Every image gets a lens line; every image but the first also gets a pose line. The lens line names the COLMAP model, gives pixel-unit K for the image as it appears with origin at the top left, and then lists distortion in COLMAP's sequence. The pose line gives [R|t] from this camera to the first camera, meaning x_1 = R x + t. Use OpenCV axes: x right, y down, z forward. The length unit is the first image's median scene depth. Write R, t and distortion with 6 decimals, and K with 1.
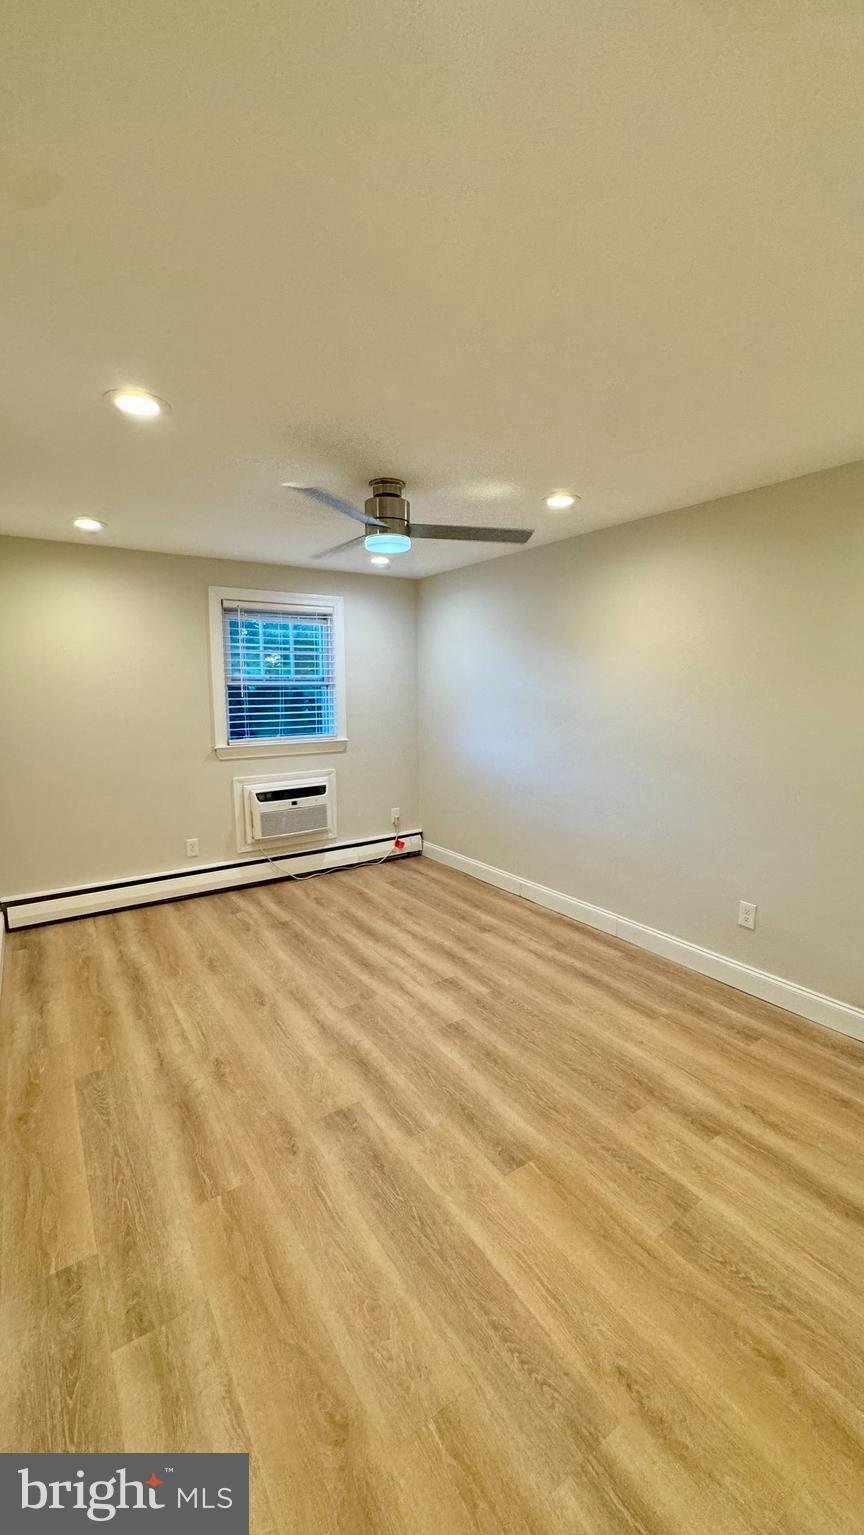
lens RADIAL K [[611.5, 0, 433.0], [0, 611.5, 761.7], [0, 0, 1]] dist [-0.001851, 0.000844]
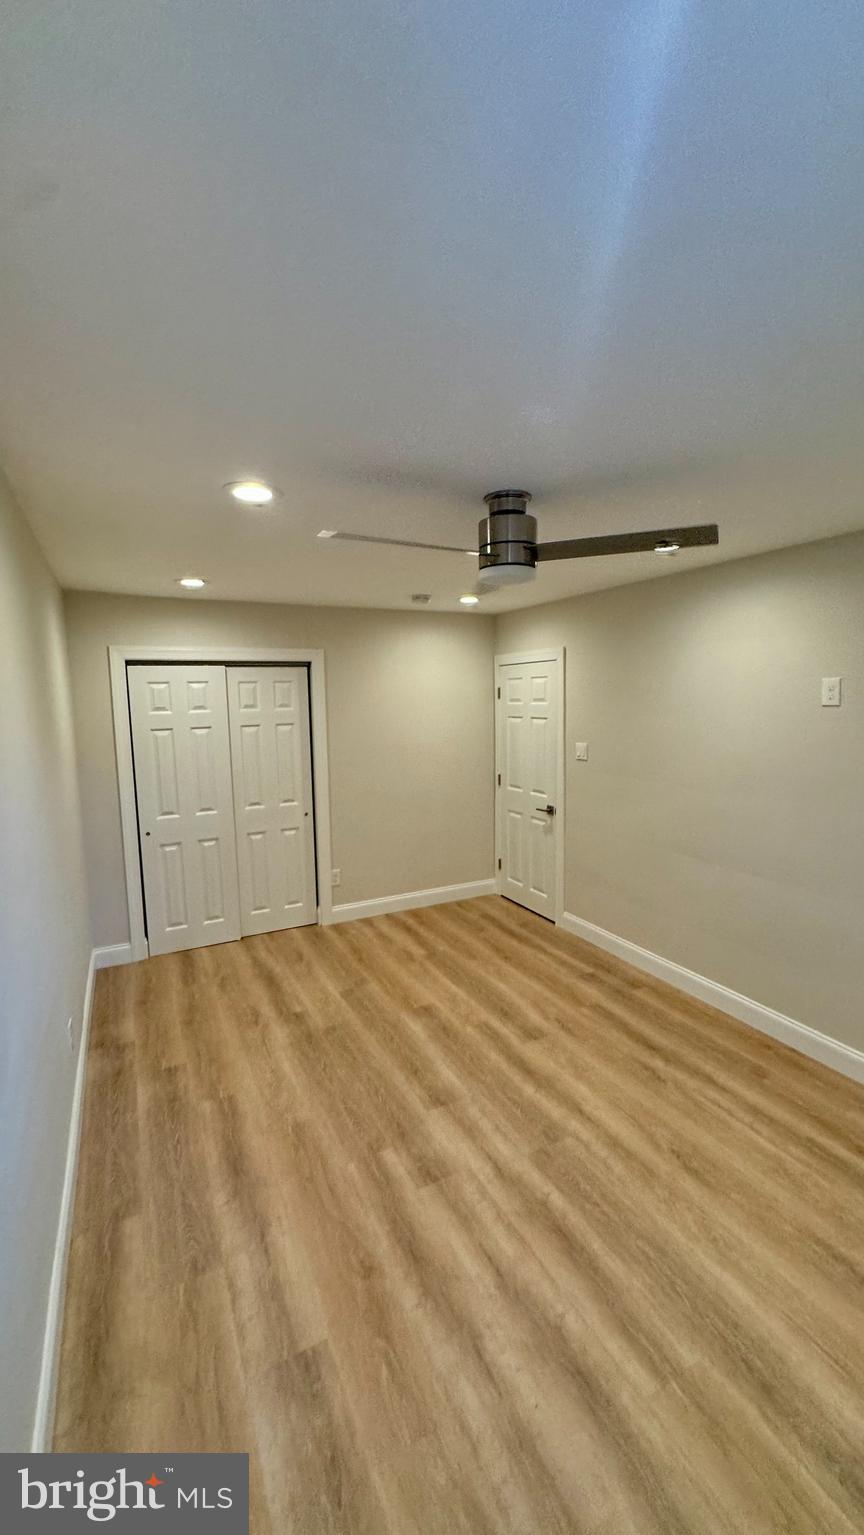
lens RADIAL K [[611.5, 0, 433.0], [0, 611.5, 761.7], [0, 0, 1]] dist [-0.001851, 0.000844]
pose [[-0.992662, 0.004118, 0.120853, -0.075184], [0.032021, 0.972695, 0.229868, -0.312720], [-0.116607, 0.232051, -0.965689, 1.855361]]
